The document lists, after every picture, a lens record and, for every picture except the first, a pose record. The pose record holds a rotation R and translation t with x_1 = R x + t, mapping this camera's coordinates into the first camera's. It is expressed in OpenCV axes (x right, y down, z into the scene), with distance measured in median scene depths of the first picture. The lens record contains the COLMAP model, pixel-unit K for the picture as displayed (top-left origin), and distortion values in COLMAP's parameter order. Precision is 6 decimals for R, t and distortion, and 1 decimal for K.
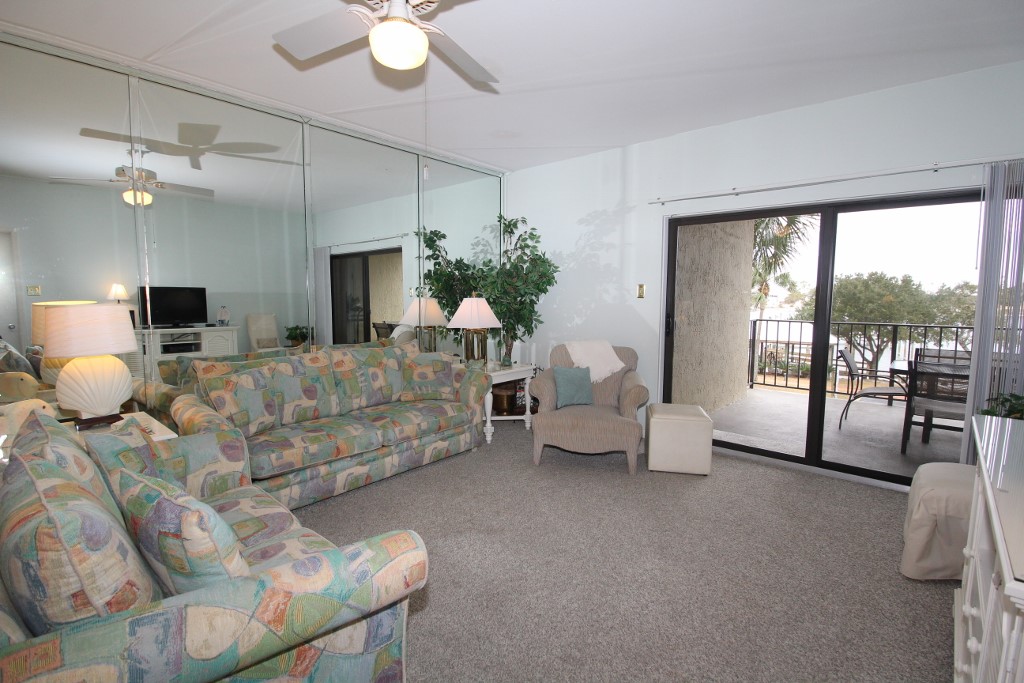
lens RADIAL K [[475.1, 0, 512.4], [0, 475.1, 339.0], [0, 0, 1]] dist [-0.007561, -0.005758]
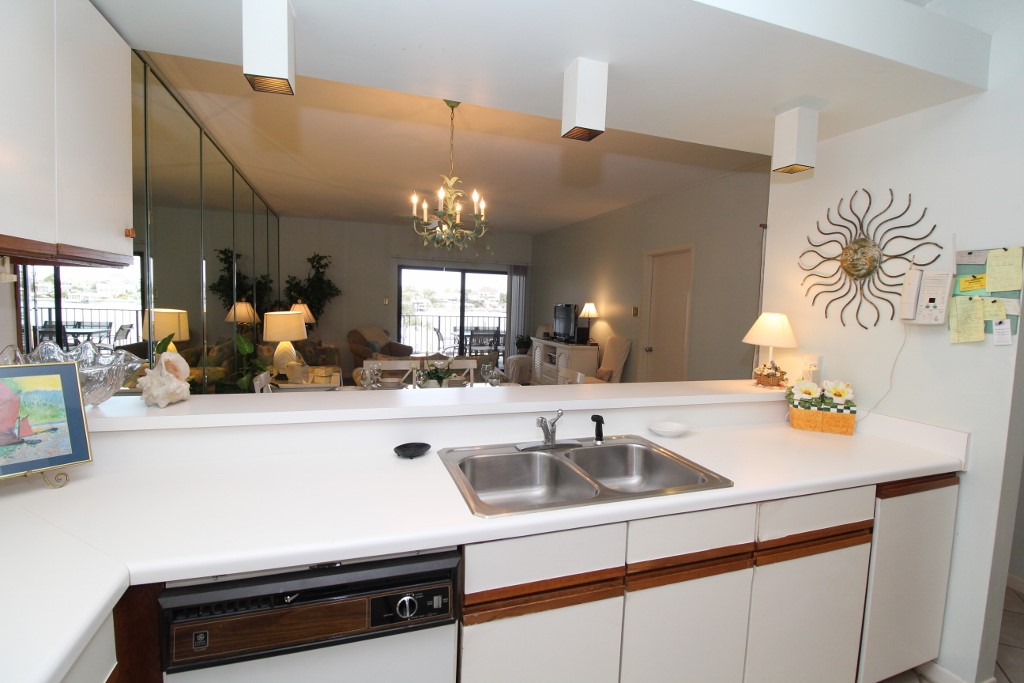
lens RADIAL K [[475.1, 0, 511.0], [0, 475.1, 344.9], [0, 0, 1]] dist [-0.007561, -0.005758]
pose [[0.493442, -0.071039, 0.866873, -1.088049], [0.050879, 0.997310, 0.052767, 0.001269], [-0.868289, 0.018069, 0.495729, -0.361826]]
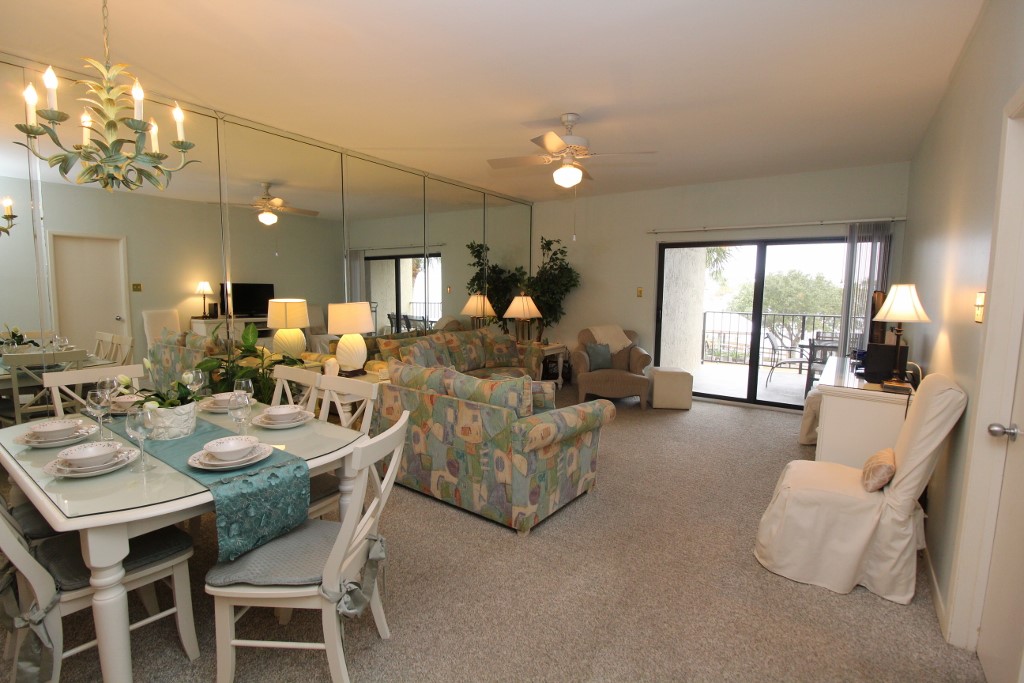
lens RADIAL K [[475.1, 0, 508.2], [0, 475.1, 341.0], [0, 0, 1]] dist [-0.007561, -0.005758]
pose [[0.993744, -0.007350, 0.111436, -0.278108], [0.005032, 0.999765, 0.021067, 0.015777], [-0.111565, -0.020374, 0.993548, -0.383989]]
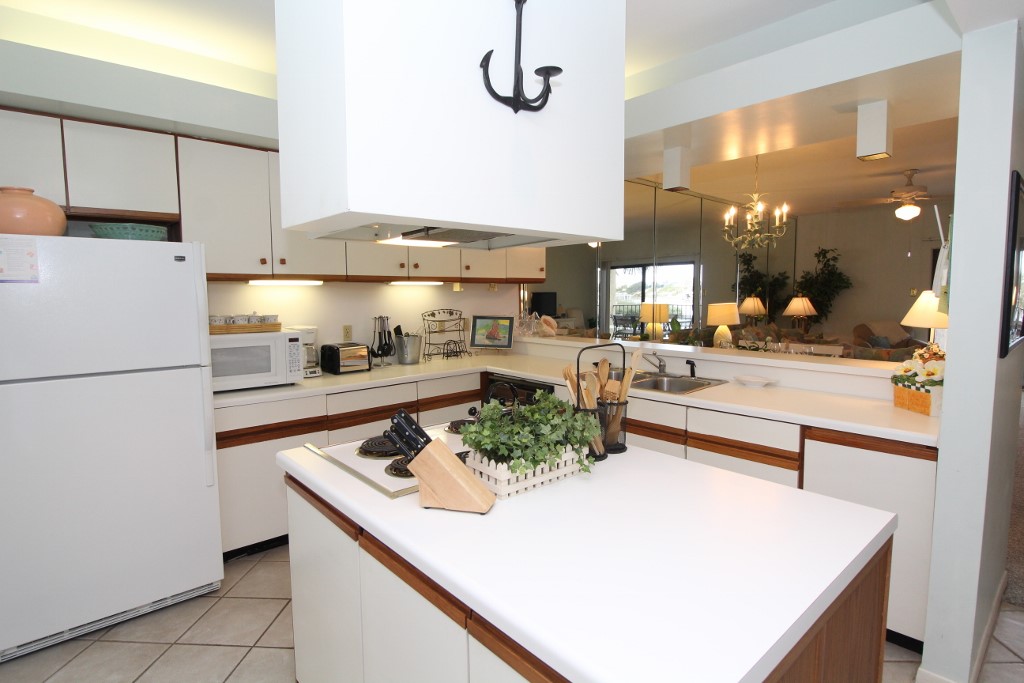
lens RADIAL K [[523.2, 0, 513.6], [0, 523.2, 341.3], [0, 0, 1]] dist [-0.019201, -0.002761]
pose [[0.993561, -0.007429, -0.113052, -0.869128], [0.007832, 0.999964, 0.003119, 0.054207], [0.113025, -0.003985, 0.993584, -0.915808]]
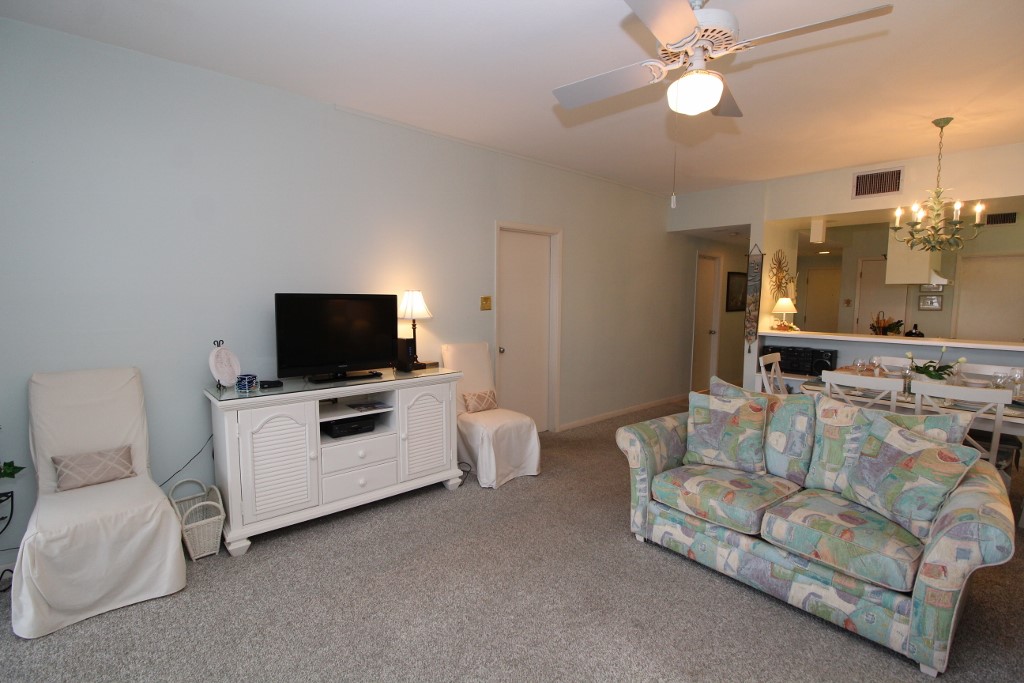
lens RADIAL K [[475.1, 0, 510.9], [0, 475.1, 339.5], [0, 0, 1]] dist [-0.007561, -0.005758]
pose [[-0.992343, -0.025254, 0.120899, 0.015243], [-0.003157, 0.983739, 0.179579, -0.095938], [-0.123468, 0.177822, -0.976286, 0.860044]]
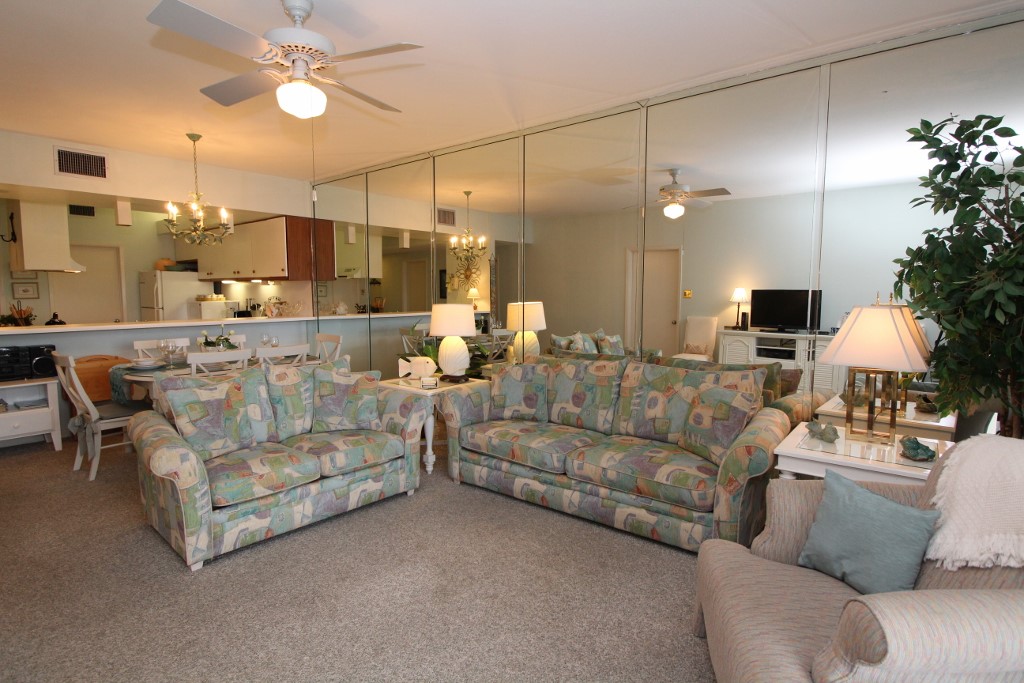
lens RADIAL K [[523.2, 0, 520.2], [0, 523.2, 342.0], [0, 0, 1]] dist [-0.019201, -0.002761]
pose [[0.044996, 0.086789, -0.995210, 0.455931], [-0.094689, 0.992104, 0.082237, -0.058721], [0.994490, 0.090535, 0.052858, 0.596936]]
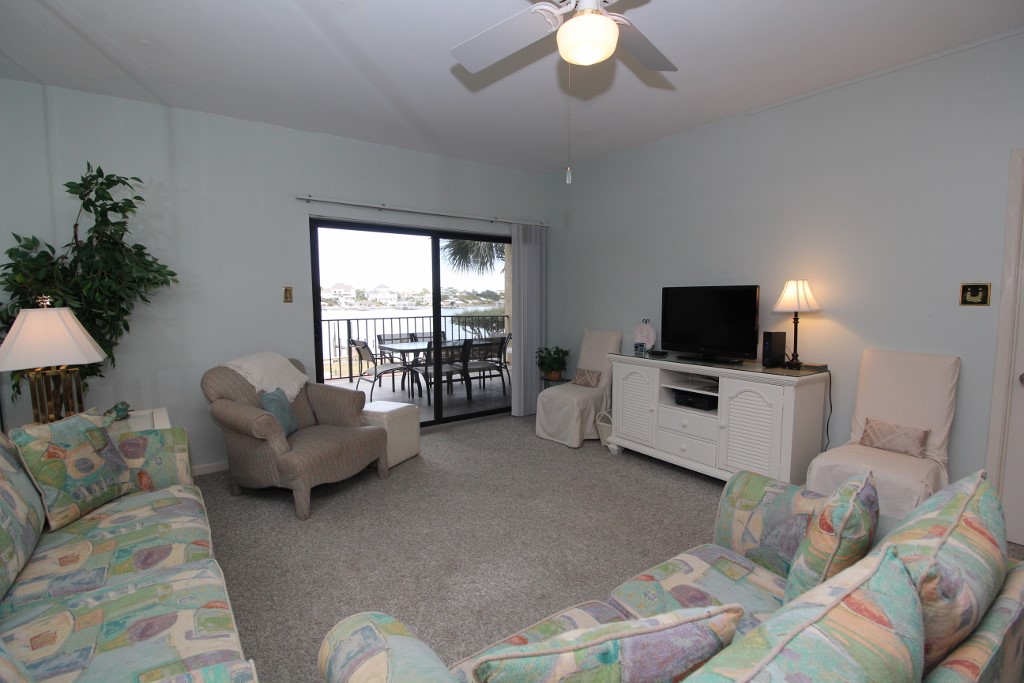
lens RADIAL K [[475.1, 0, 513.0], [0, 475.1, 340.5], [0, 0, 1]] dist [-0.007561, -0.005758]
pose [[0.214487, -0.096271, 0.971971, -0.479775], [0.094768, 0.992487, 0.077390, -0.041126], [-0.972119, 0.075513, 0.221998, 0.376554]]
